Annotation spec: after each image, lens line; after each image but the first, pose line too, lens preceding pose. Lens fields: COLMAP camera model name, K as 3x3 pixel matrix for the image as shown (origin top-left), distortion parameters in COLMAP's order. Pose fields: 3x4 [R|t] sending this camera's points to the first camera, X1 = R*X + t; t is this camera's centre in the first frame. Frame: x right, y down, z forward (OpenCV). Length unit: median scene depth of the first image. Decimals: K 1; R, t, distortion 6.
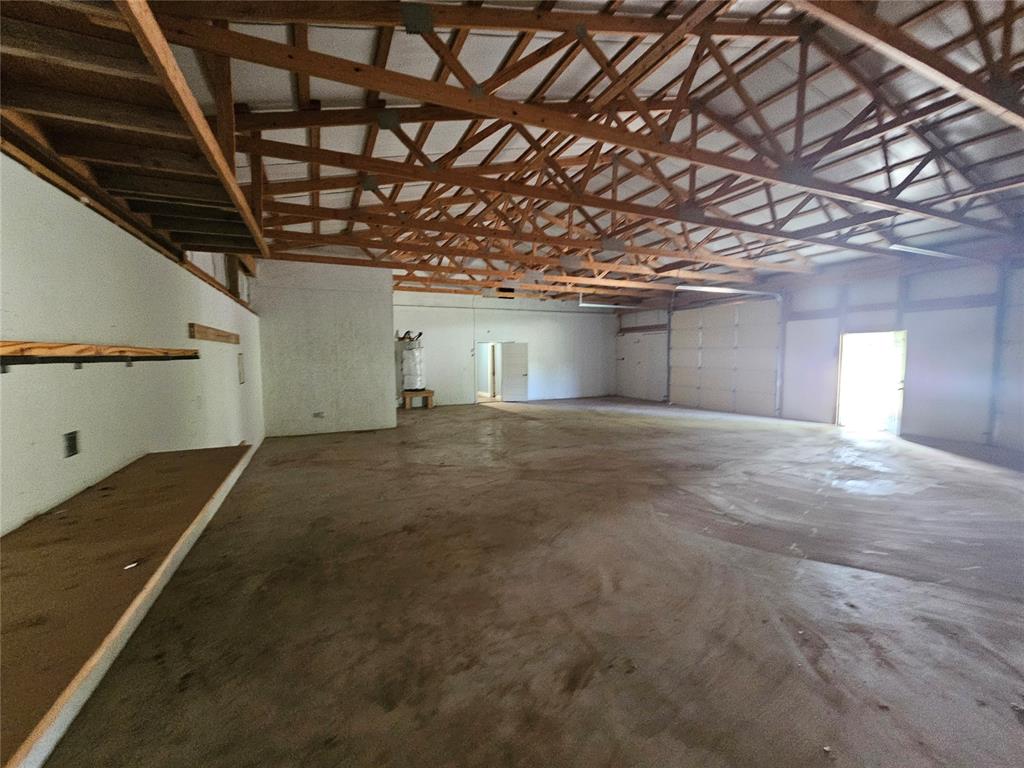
lens RADIAL K [[418.1, 0, 512.0], [0, 418.1, 384.0], [0, 0, 1]] dist [0.000573, -0.000463]
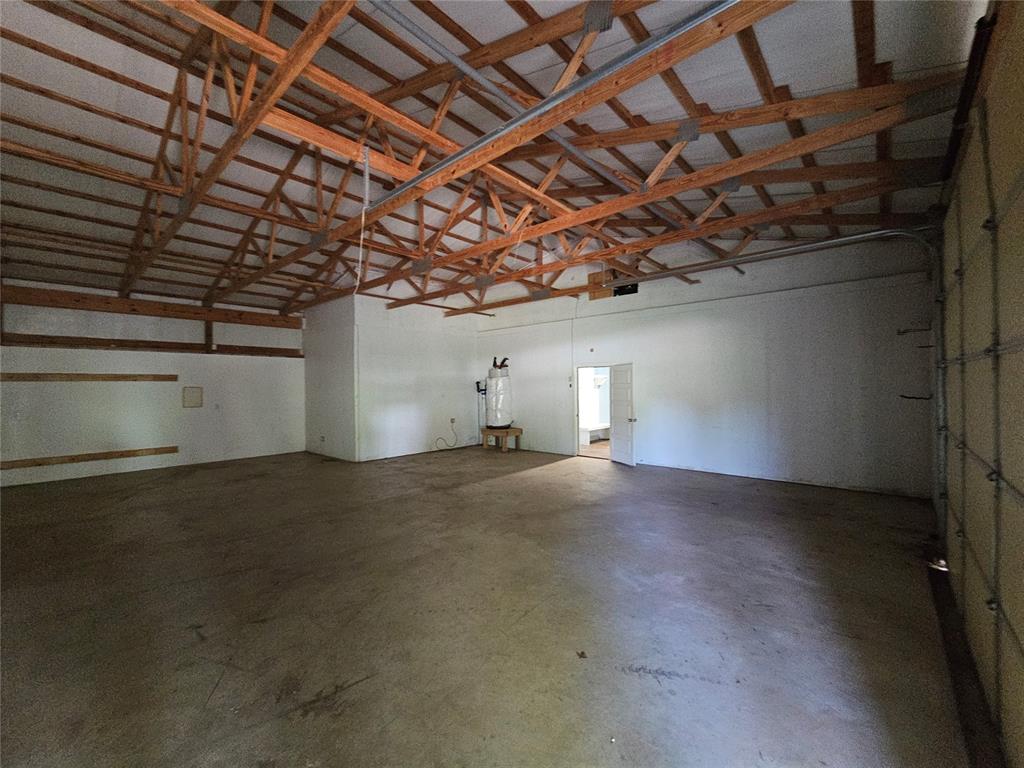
lens RADIAL K [[418.1, 0, 512.0], [0, 418.1, 384.0], [0, 0, 1]] dist [0.000573, -0.000463]
pose [[0.402382, -0.002834, -0.915468, 1.159527], [-0.059054, 0.997832, -0.029045, -0.104207], [0.913565, 0.065749, 0.401342, 1.435513]]
